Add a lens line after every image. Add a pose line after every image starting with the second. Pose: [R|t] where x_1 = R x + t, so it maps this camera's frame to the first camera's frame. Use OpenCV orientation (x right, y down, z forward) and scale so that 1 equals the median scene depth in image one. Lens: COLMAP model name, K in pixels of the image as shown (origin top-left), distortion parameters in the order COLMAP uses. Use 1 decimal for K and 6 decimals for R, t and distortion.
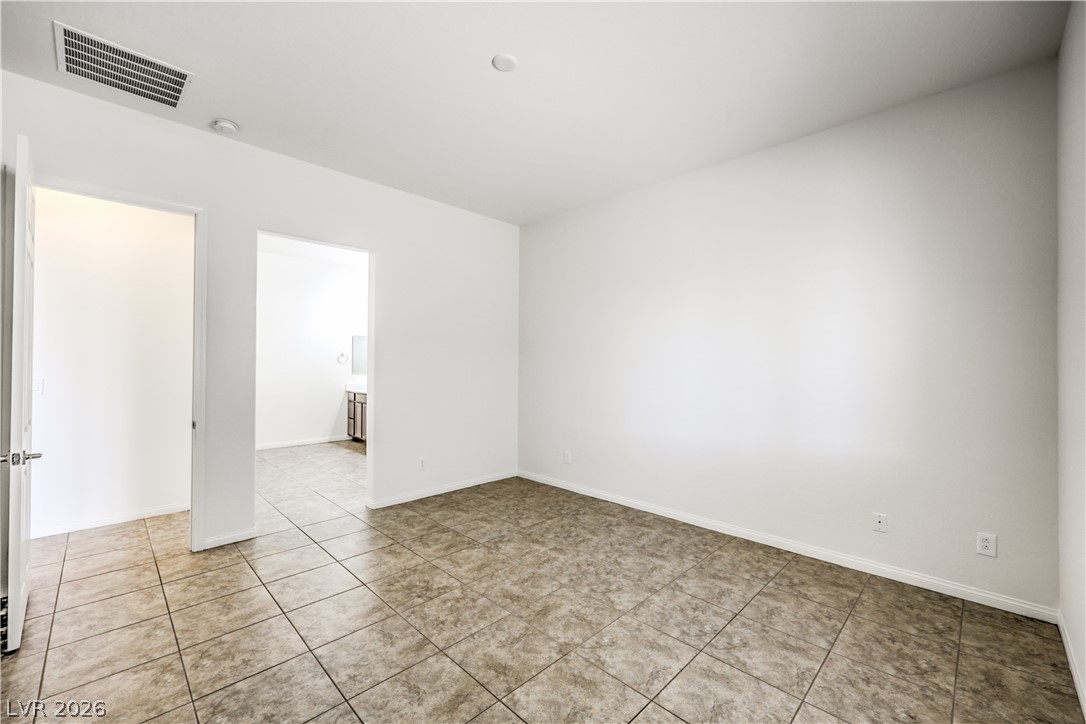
lens RADIAL K [[448.6, 0, 549.4], [0, 448.6, 358.2], [0, 0, 1]] dist [-0.003434, 0.000963]
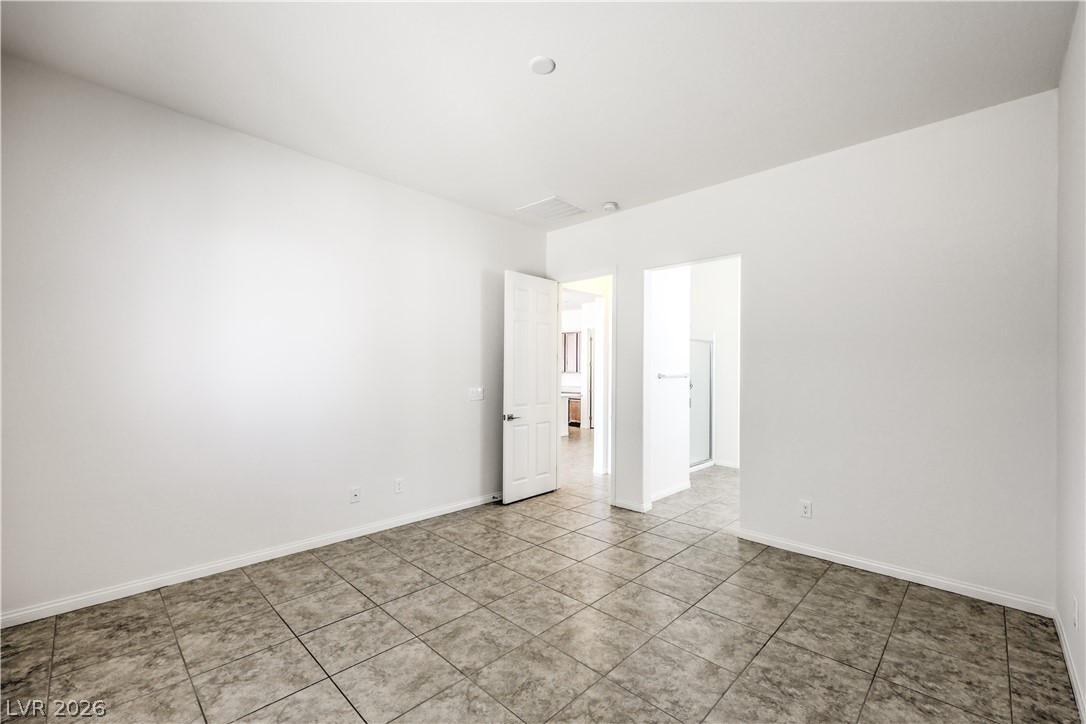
lens RADIAL K [[448.6, 0, 539.8], [0, 448.6, 368.7], [0, 0, 1]] dist [-0.003434, 0.000963]
pose [[0.001313, -0.011048, -0.999938, 0.629771], [0.001413, 0.999938, -0.011046, 0.005673], [0.999998, -0.001398, 0.001329, 0.721027]]
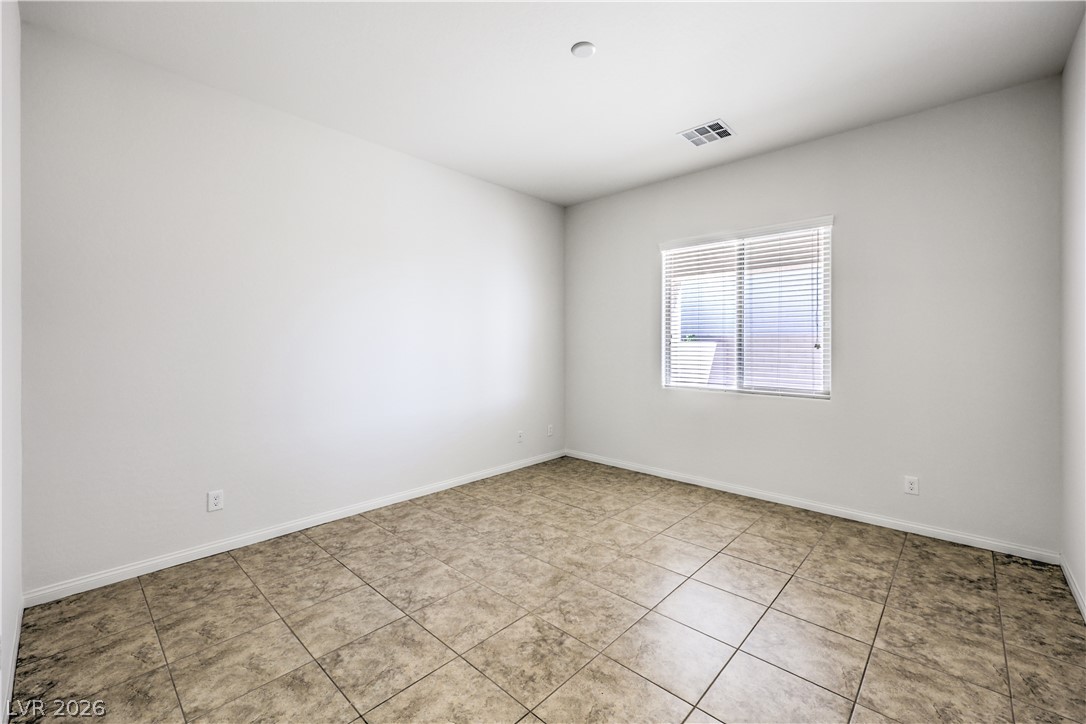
lens RADIAL K [[448.6, 0, 549.5], [0, 448.6, 367.8], [0, 0, 1]] dist [-0.003434, 0.000963]
pose [[-0.039806, -0.056903, 0.997586, -0.798338], [-0.007463, 0.998366, 0.056649, 0.005282], [-0.999180, -0.005190, -0.040166, 0.806660]]
